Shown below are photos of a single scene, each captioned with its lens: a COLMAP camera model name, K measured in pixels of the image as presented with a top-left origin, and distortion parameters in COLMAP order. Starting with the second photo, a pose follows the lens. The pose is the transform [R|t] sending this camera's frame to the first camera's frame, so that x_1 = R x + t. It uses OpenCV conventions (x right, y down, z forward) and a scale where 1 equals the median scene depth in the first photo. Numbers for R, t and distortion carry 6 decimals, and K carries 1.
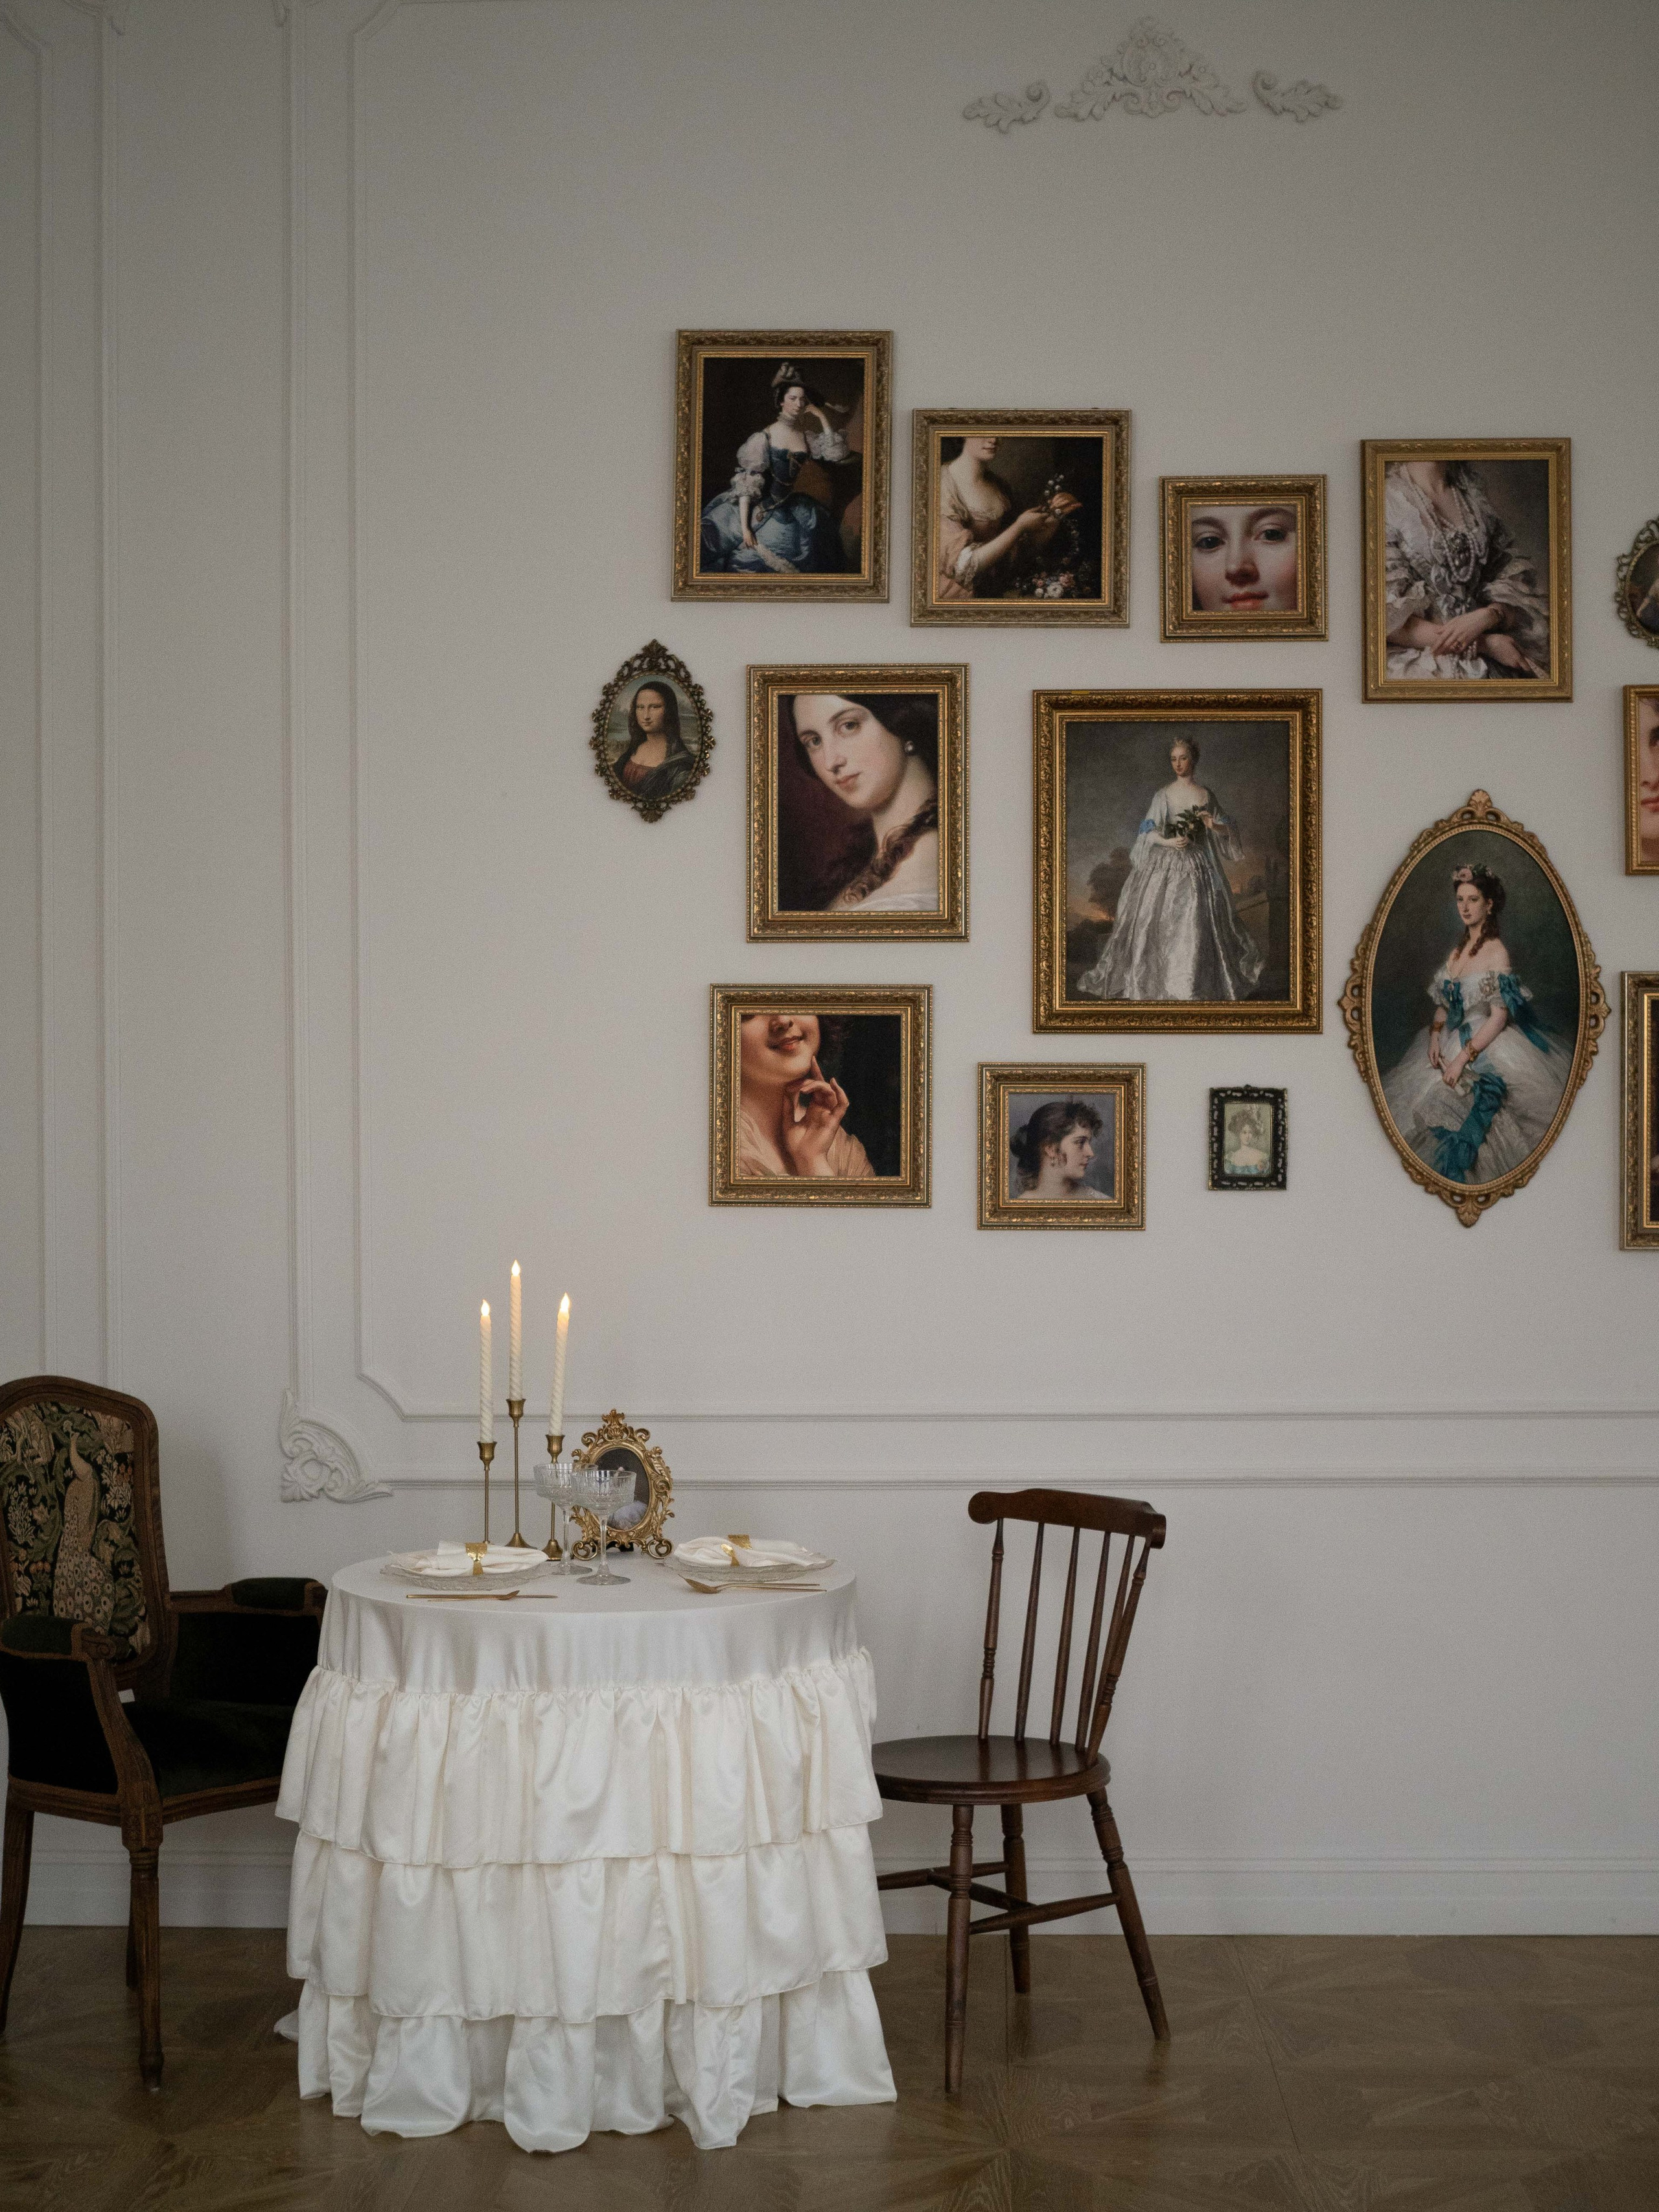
lens RADIAL K [[3245.2, 0, 829.5], [0, 3245.2, 1106.0], [0, 0, 1]] dist [-0.083304, 0.198092]
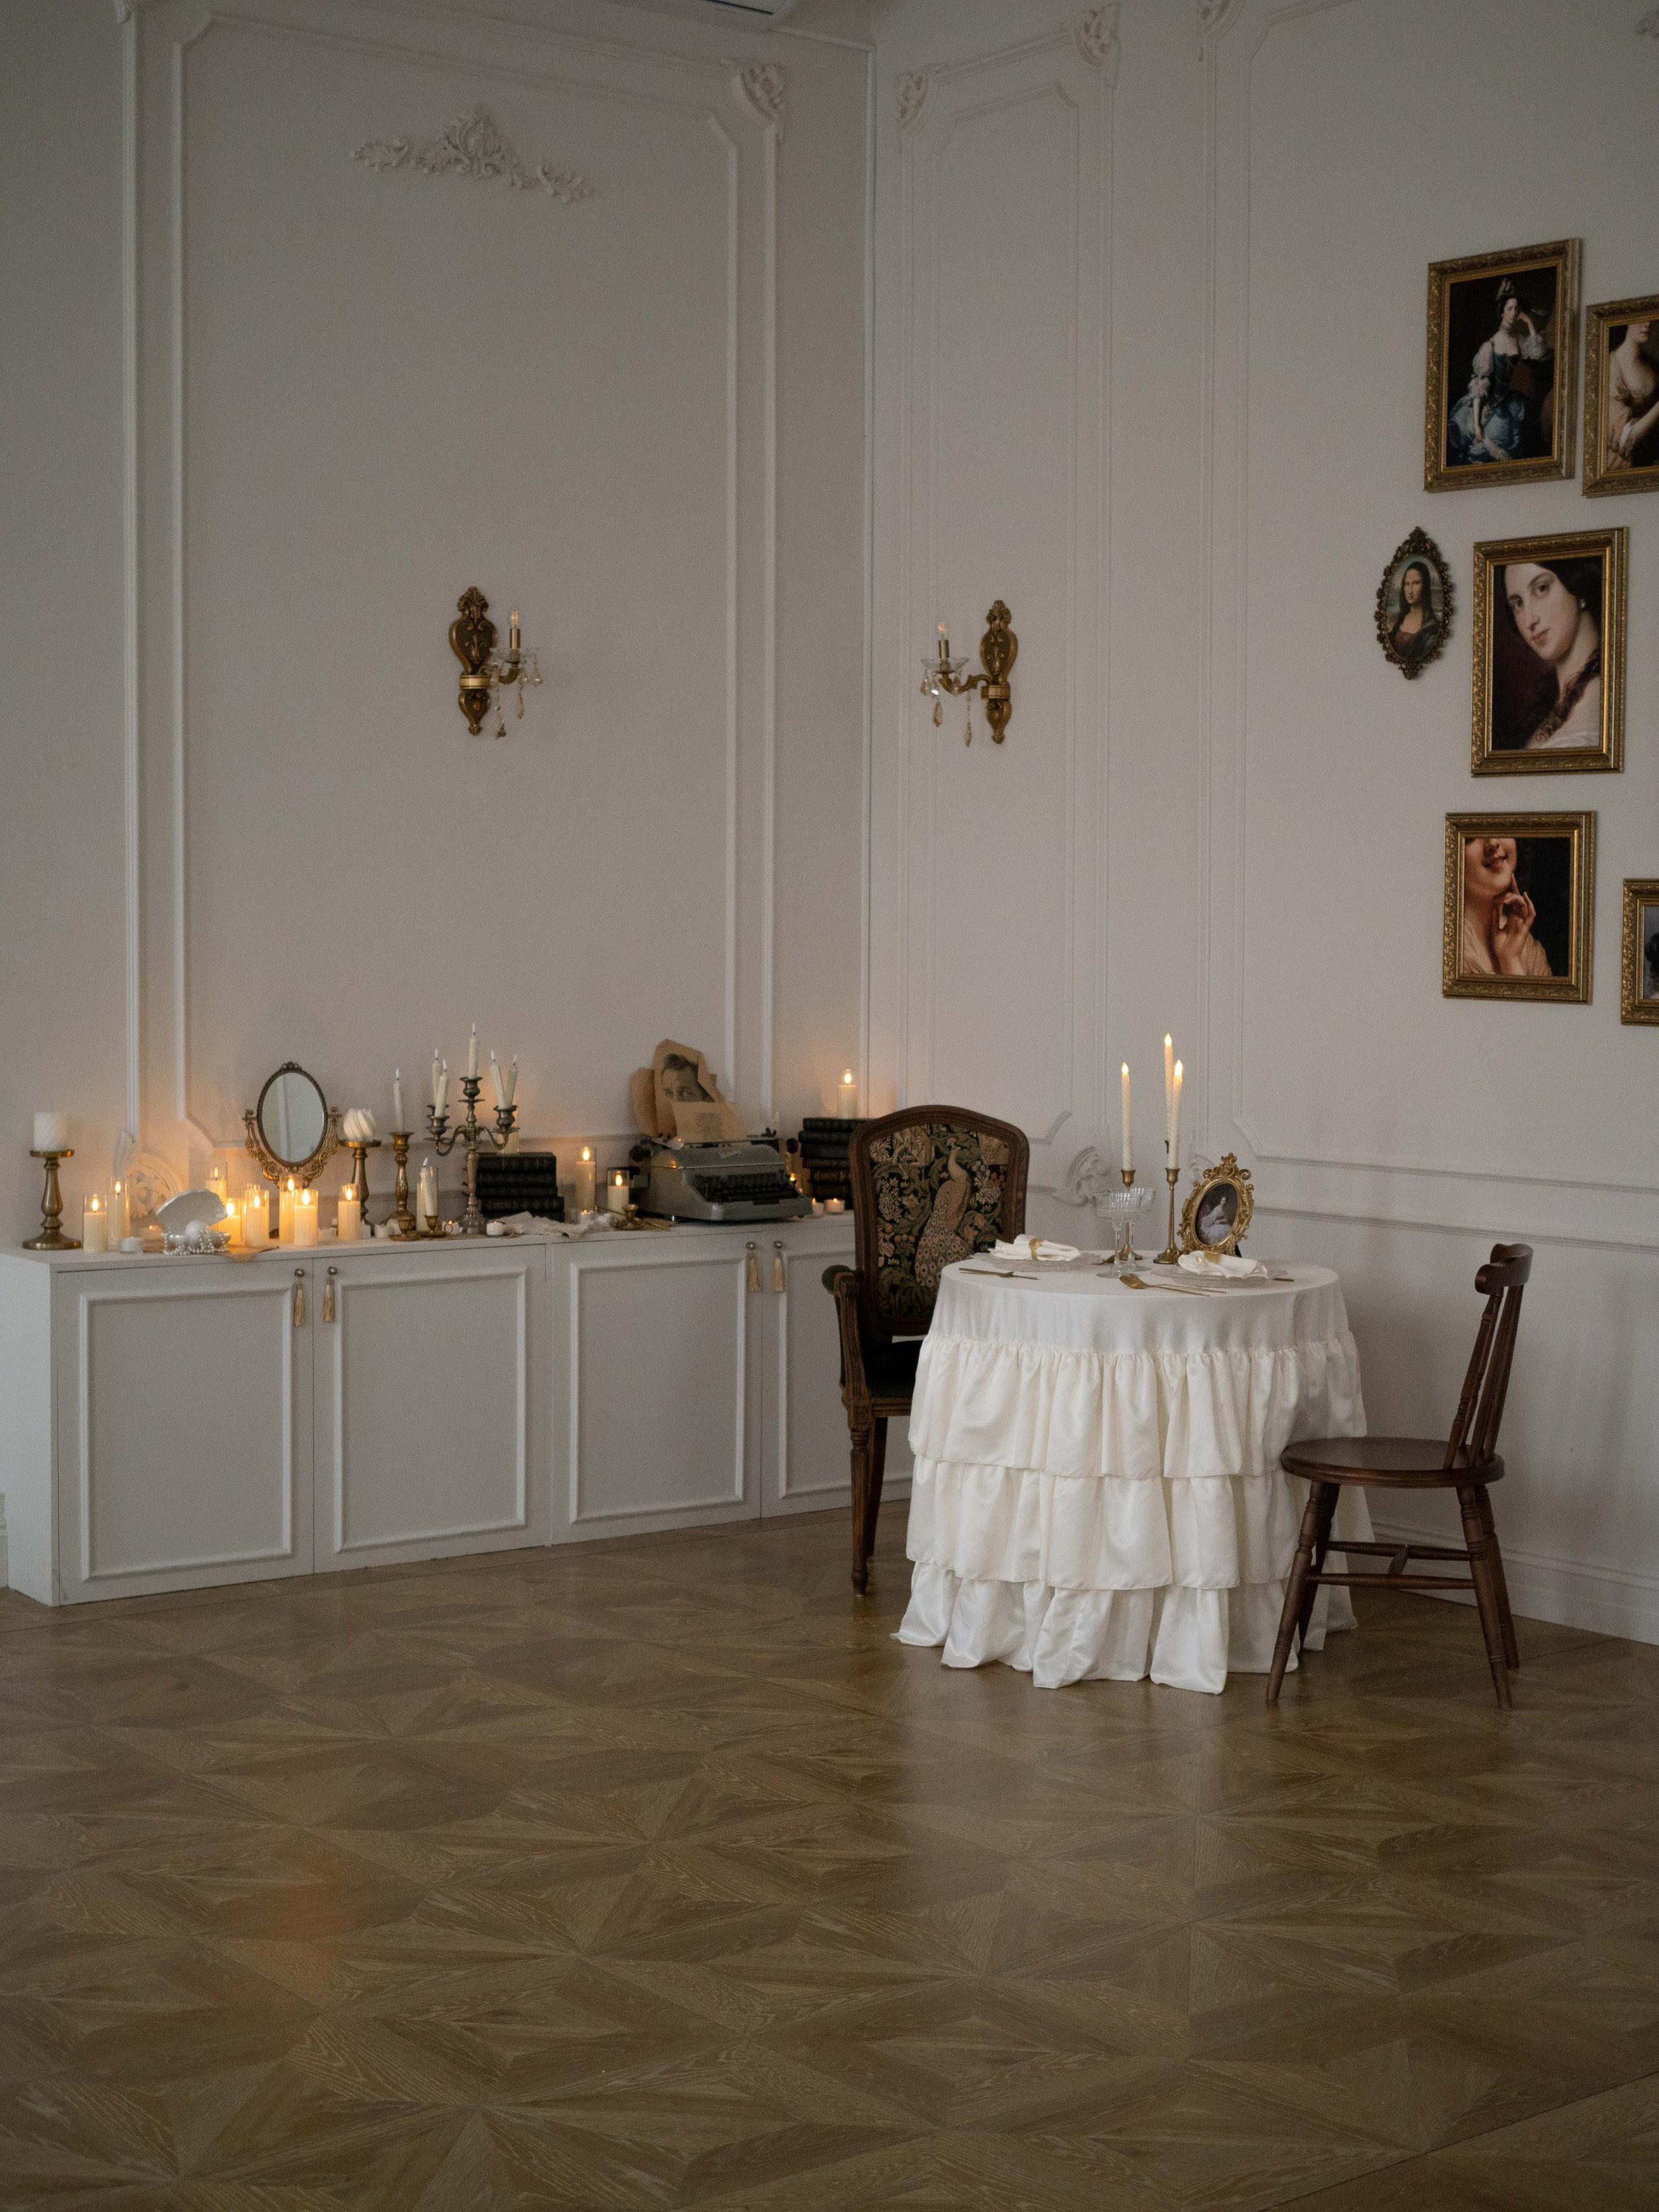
lens RADIAL K [[3245.2, 0, 829.5], [0, 3245.2, 1106.0], [0, 0, 1]] dist [-0.083304, 0.198092]
pose [[0.655097, 0.051310, -0.753801, 0.721942], [-0.000478, 0.997719, 0.067498, -0.010109], [0.755545, -0.043858, 0.653627, 0.040879]]
